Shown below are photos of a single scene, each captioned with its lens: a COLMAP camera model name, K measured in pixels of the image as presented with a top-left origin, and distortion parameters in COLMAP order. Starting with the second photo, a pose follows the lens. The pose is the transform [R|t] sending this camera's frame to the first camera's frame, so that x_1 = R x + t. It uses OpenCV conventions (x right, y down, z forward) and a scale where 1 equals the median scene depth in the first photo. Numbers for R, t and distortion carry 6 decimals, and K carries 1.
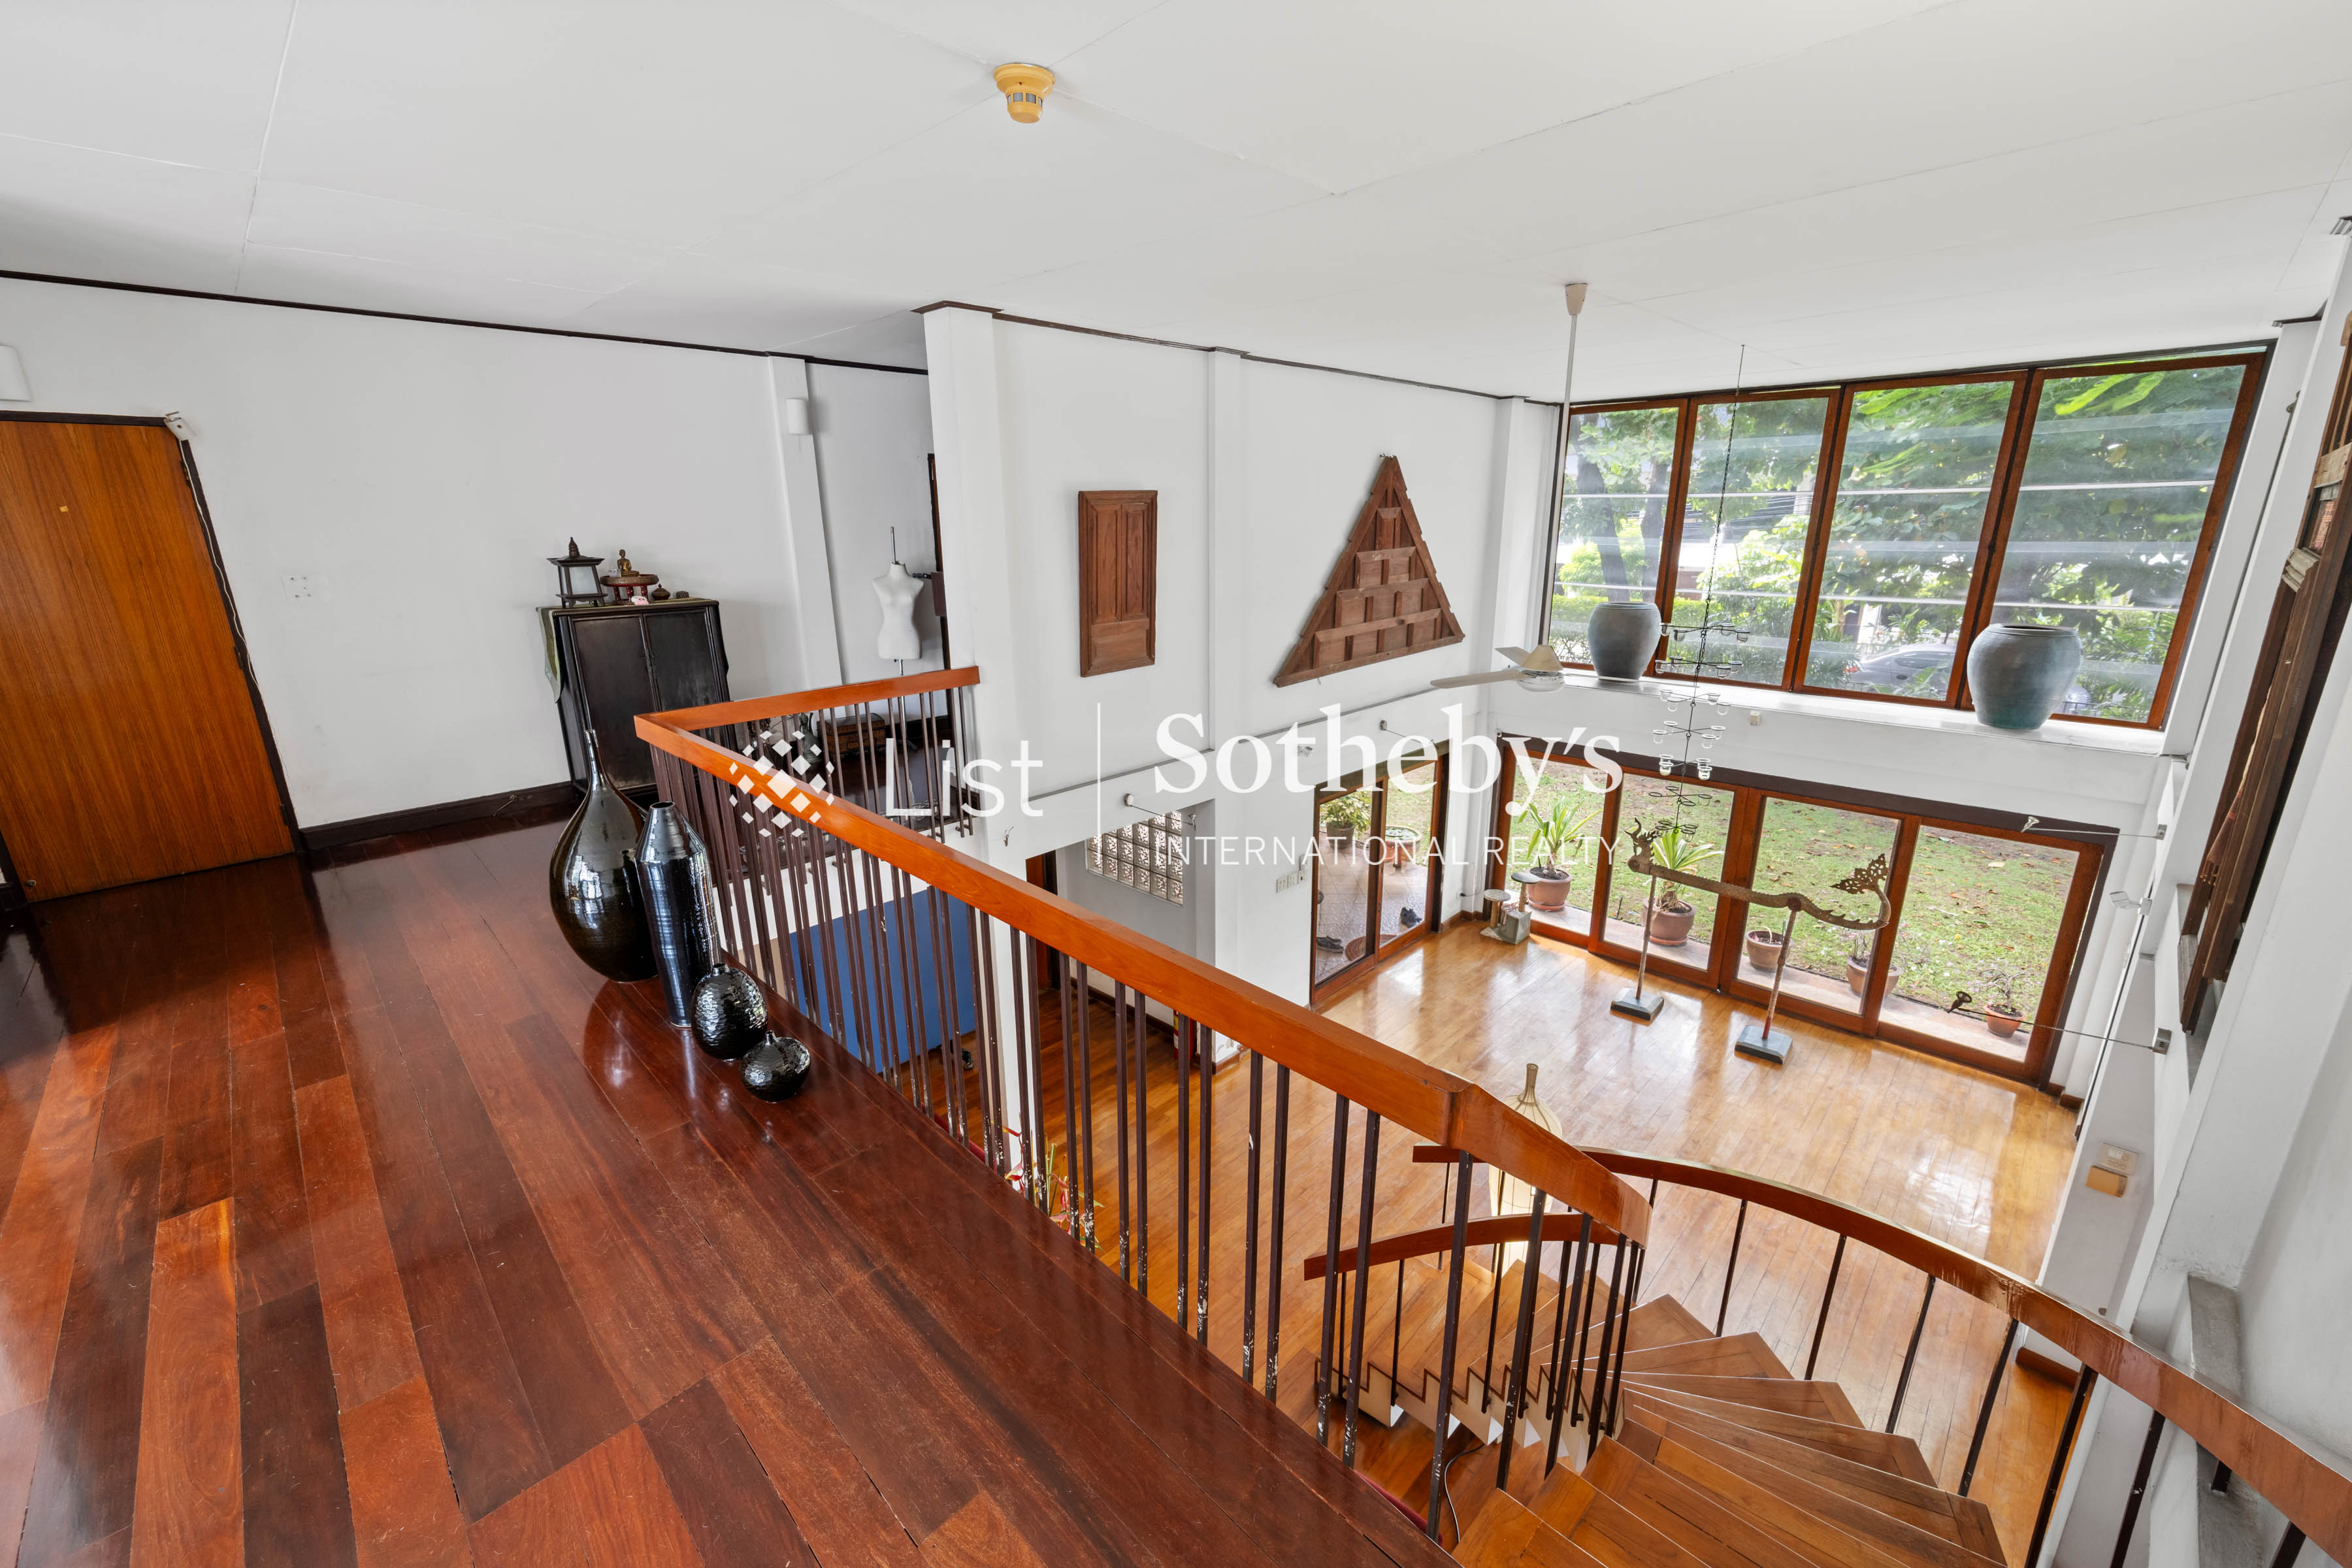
lens RADIAL K [[929.6, 0, 1186.4], [0, 929.6, 786.5], [0, 0, 1]] dist [0.001459, -0.000450]
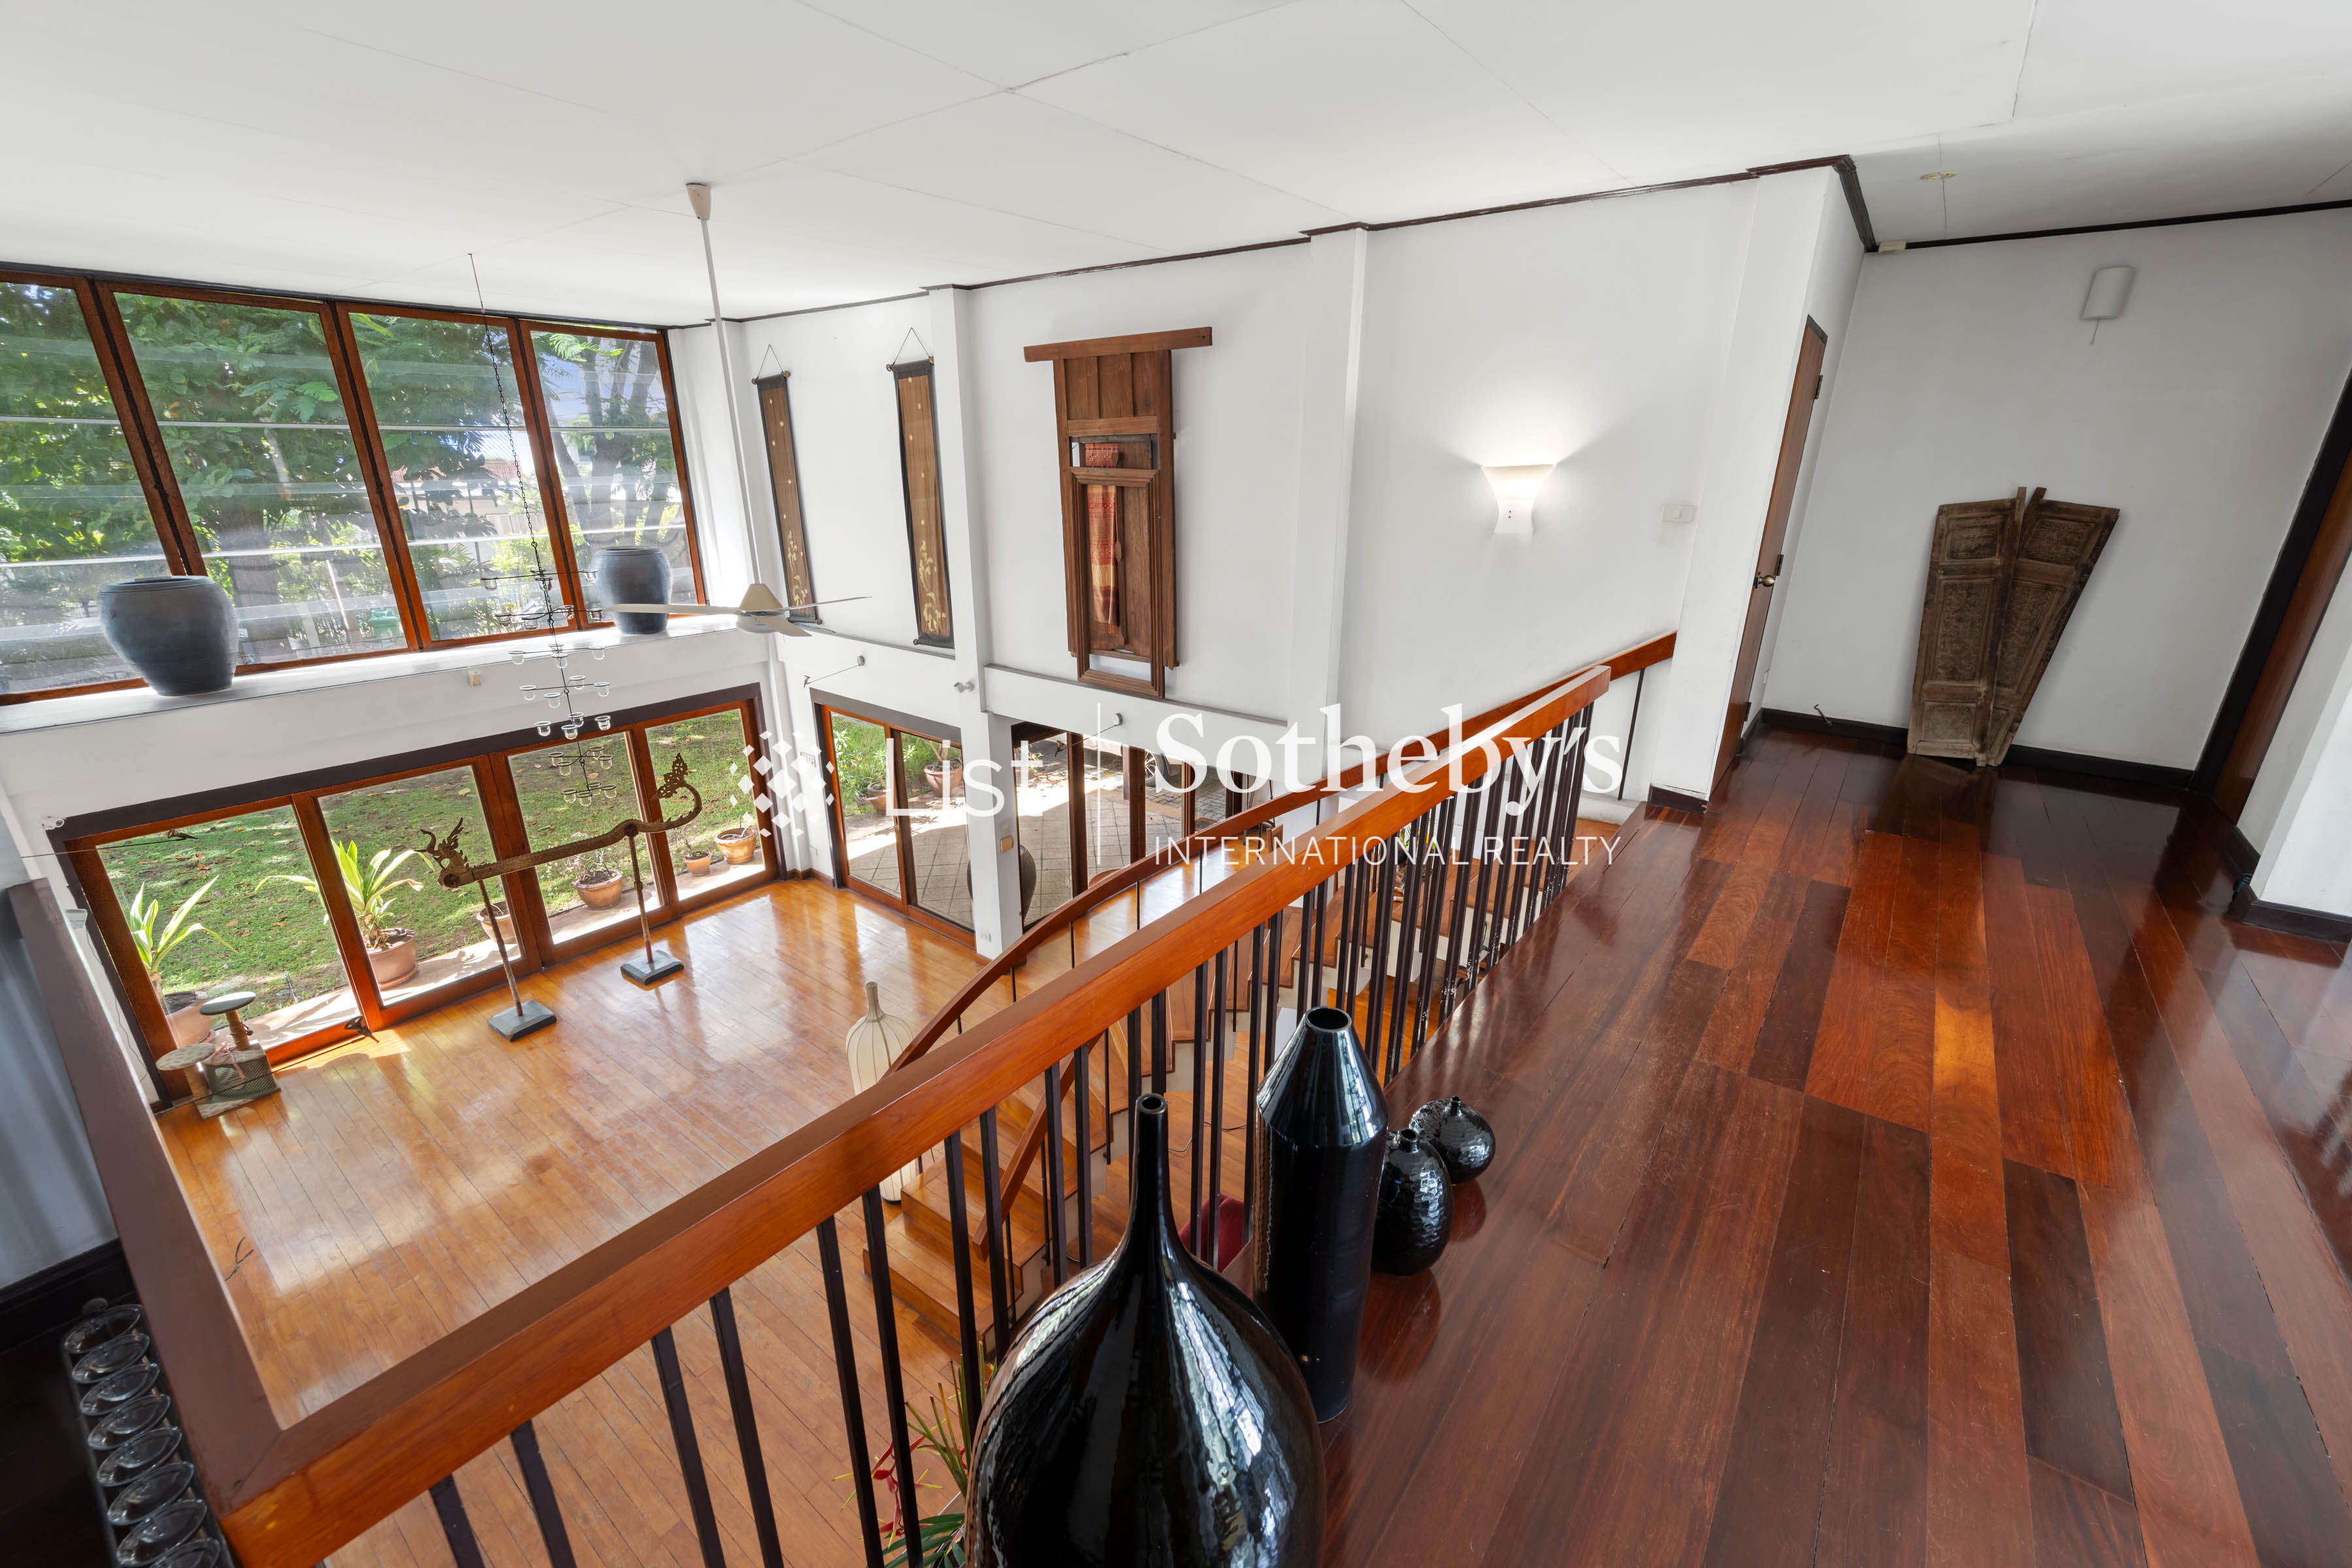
lens RADIAL K [[929.6, 0, 1189.0], [0, 929.6, 776.5], [0, 0, 1]] dist [0.001459, -0.000450]
pose [[-0.127254, -0.315440, 0.940375, -0.348384], [0.272890, 0.900360, 0.338945, -0.100007], [-0.953592, 0.299751, -0.028494, 0.377373]]
